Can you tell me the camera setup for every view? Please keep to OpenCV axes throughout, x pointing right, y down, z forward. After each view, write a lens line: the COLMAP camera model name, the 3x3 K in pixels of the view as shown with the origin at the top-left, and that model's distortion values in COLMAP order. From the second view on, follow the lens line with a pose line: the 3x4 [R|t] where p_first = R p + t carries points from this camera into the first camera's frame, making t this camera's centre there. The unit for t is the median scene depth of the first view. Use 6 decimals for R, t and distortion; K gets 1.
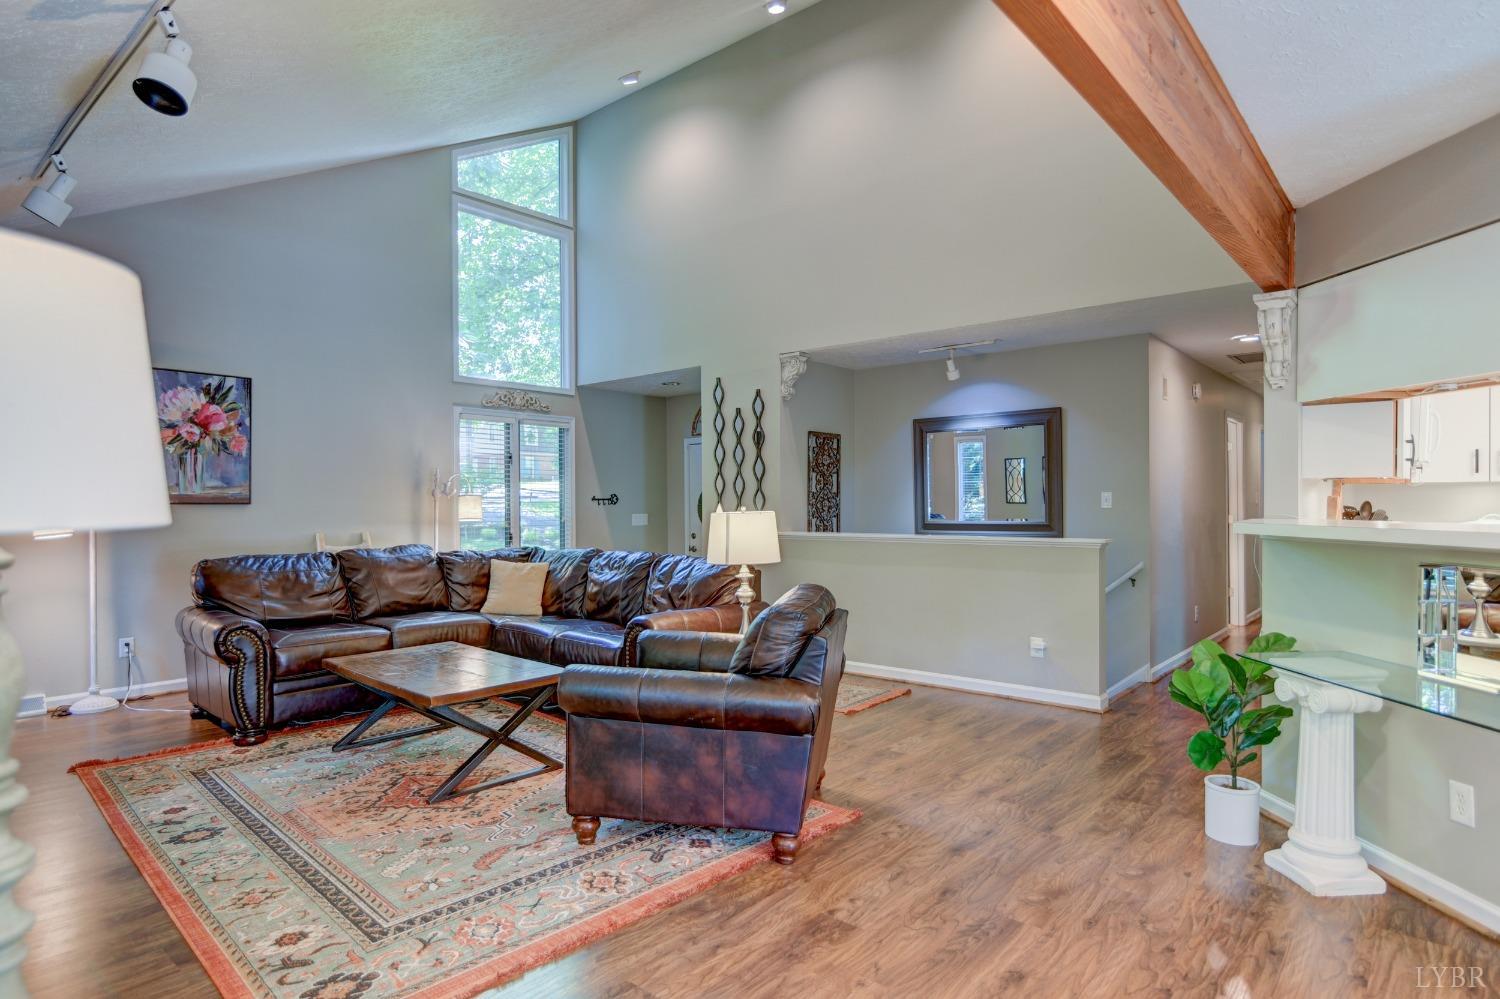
lens RADIAL K [[840.5, 0, 748.6], [0, 840.5, 476.3], [0, 0, 1]] dist [-0.003210, -0.001303]
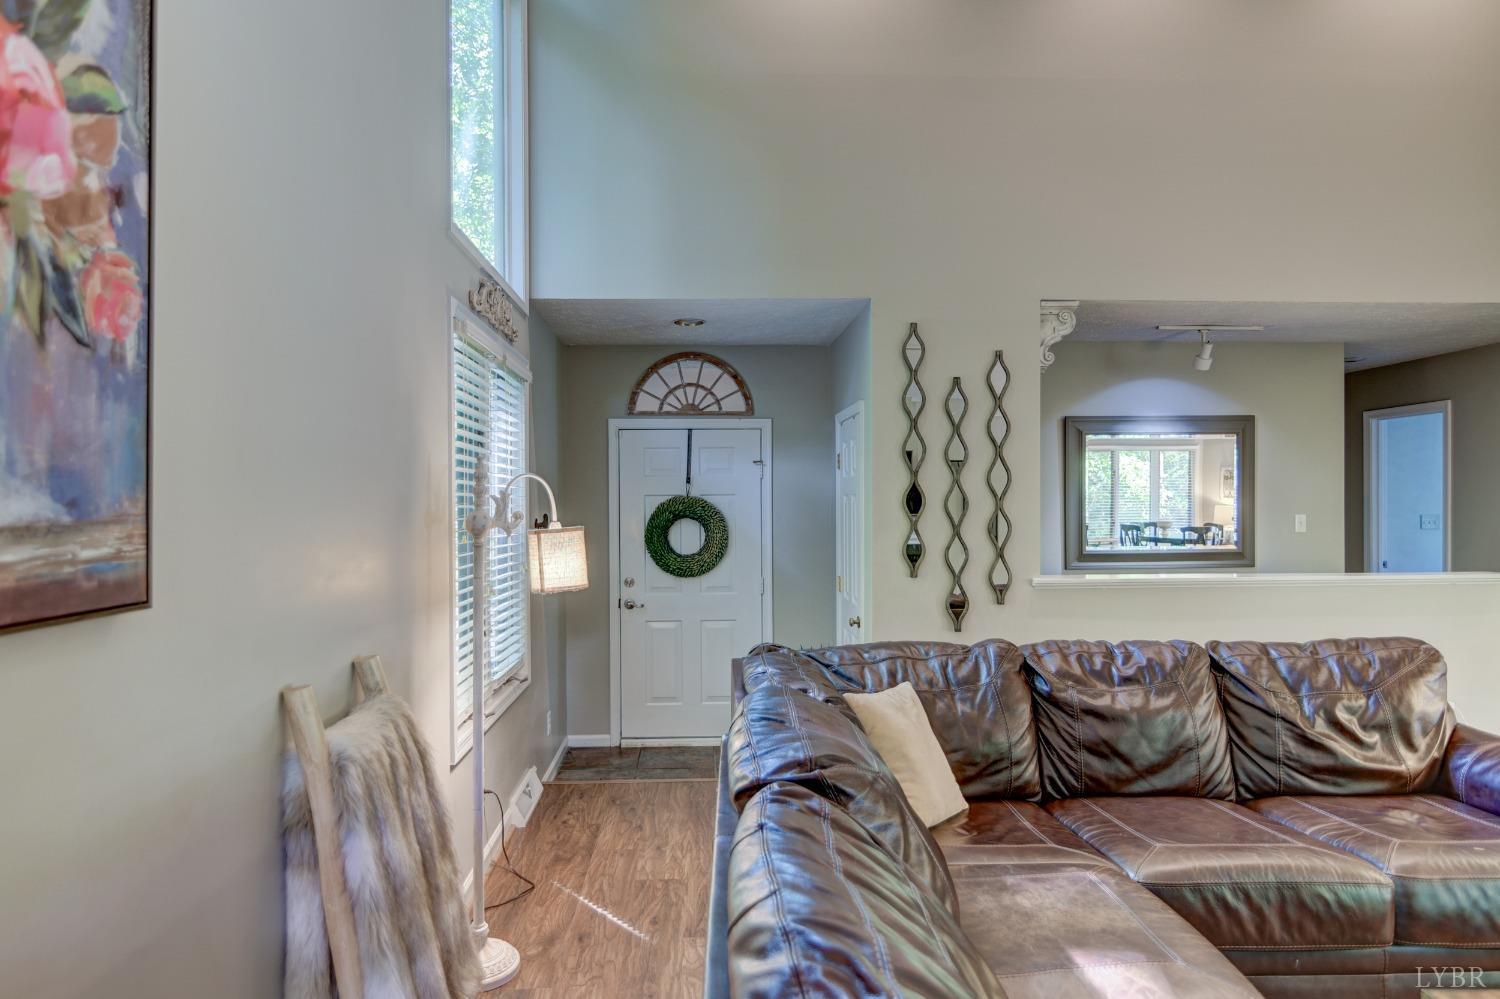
lens RADIAL K [[840.5, 0, 748.6], [0, 840.5, 476.3], [0, 0, 1]] dist [-0.003210, -0.001303]
pose [[0.733813, 0.022991, 0.678963, -0.589485], [-0.020238, 0.999723, -0.011980, 0.001316], [-0.679051, -0.004950, 0.734075, 0.714830]]
